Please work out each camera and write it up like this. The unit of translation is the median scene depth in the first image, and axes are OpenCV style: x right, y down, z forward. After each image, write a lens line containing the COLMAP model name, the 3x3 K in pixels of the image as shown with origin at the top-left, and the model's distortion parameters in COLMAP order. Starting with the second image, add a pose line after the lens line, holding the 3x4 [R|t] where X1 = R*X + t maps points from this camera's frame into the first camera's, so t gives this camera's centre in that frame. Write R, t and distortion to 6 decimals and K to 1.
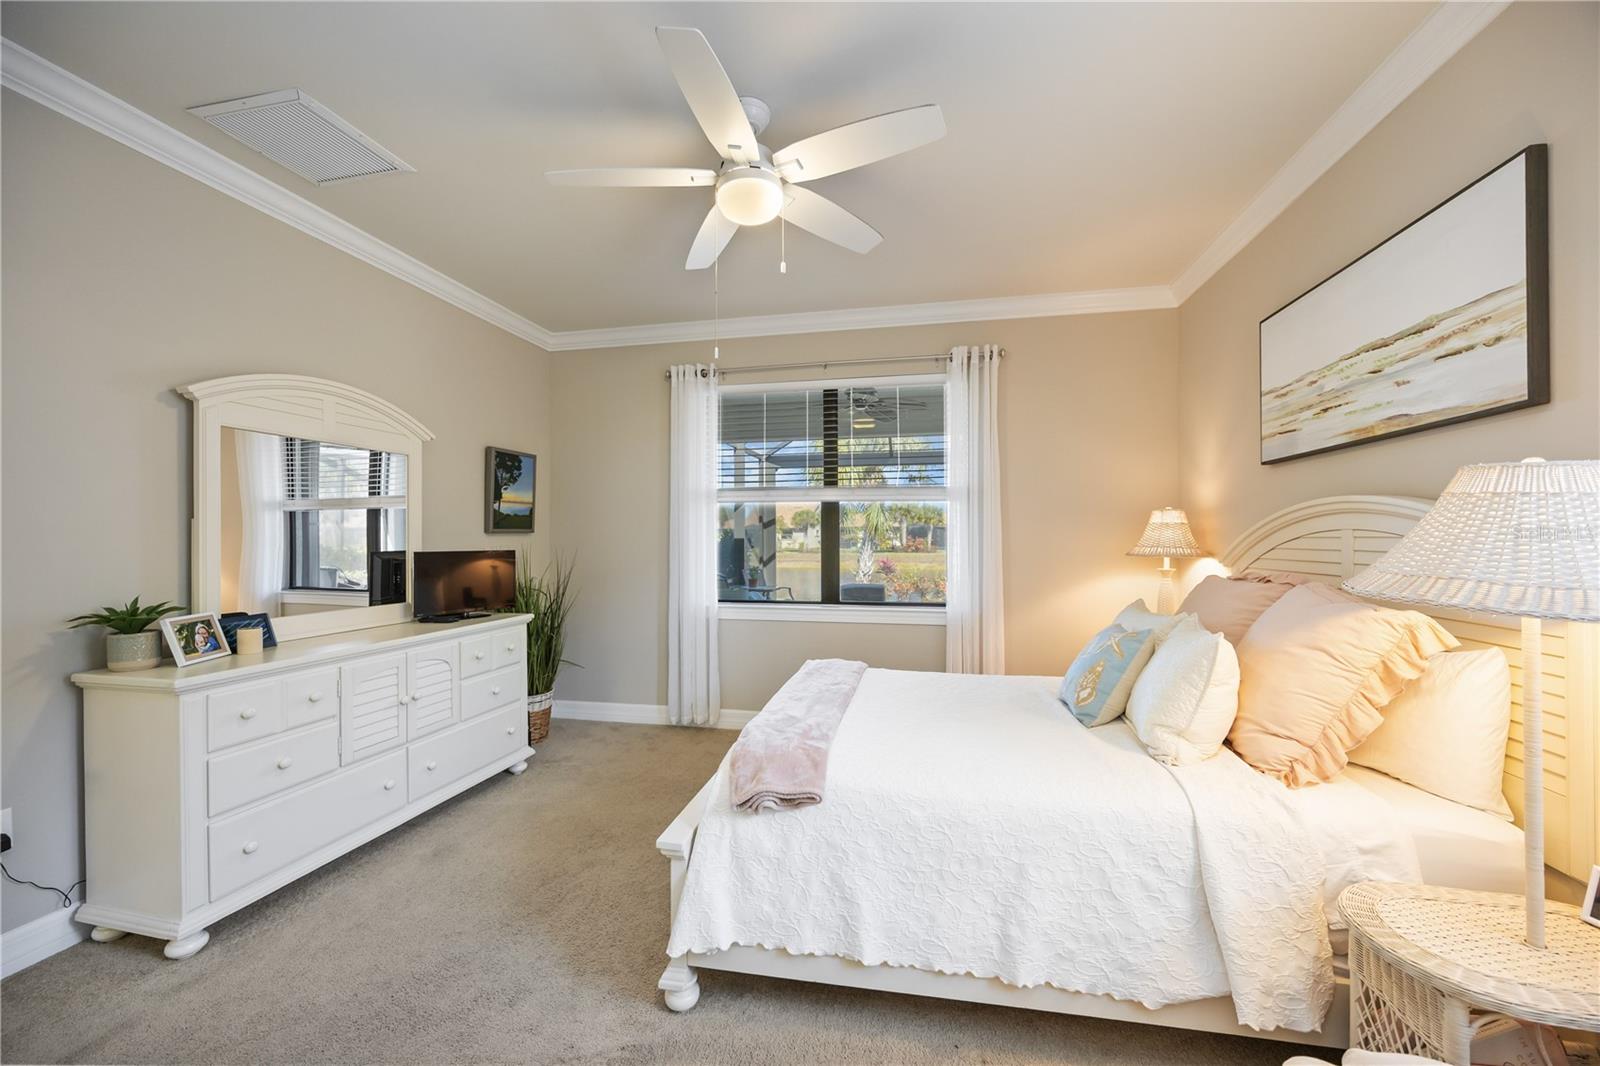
lens RADIAL K [[630.1, 0, 793.2], [0, 630.1, 538.8], [0, 0, 1]] dist [0.012052, -0.000011]
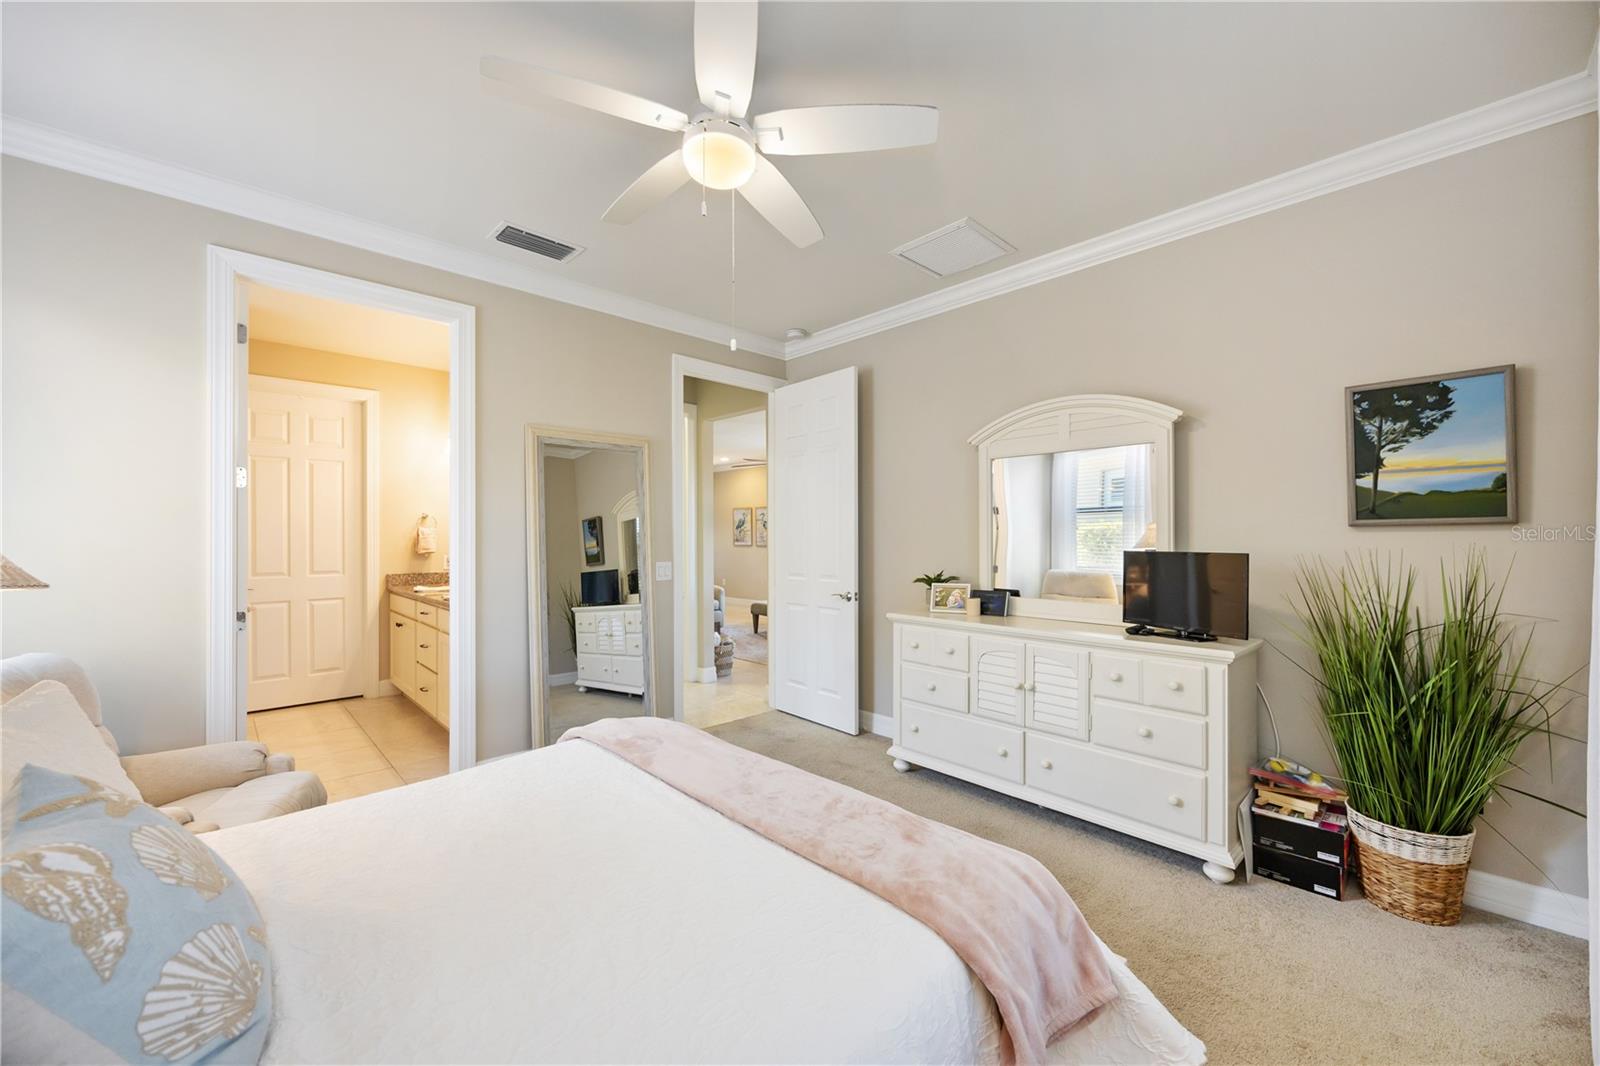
lens RADIAL K [[630.1, 0, 798.9], [0, 630.1, 529.5], [0, 0, 1]] dist [0.012052, -0.000011]
pose [[-0.559894, -0.001873, -0.828562, 0.333210], [0.002996, 0.999986, -0.004285, -0.004715], [0.828559, -0.004881, -0.559881, 0.873090]]
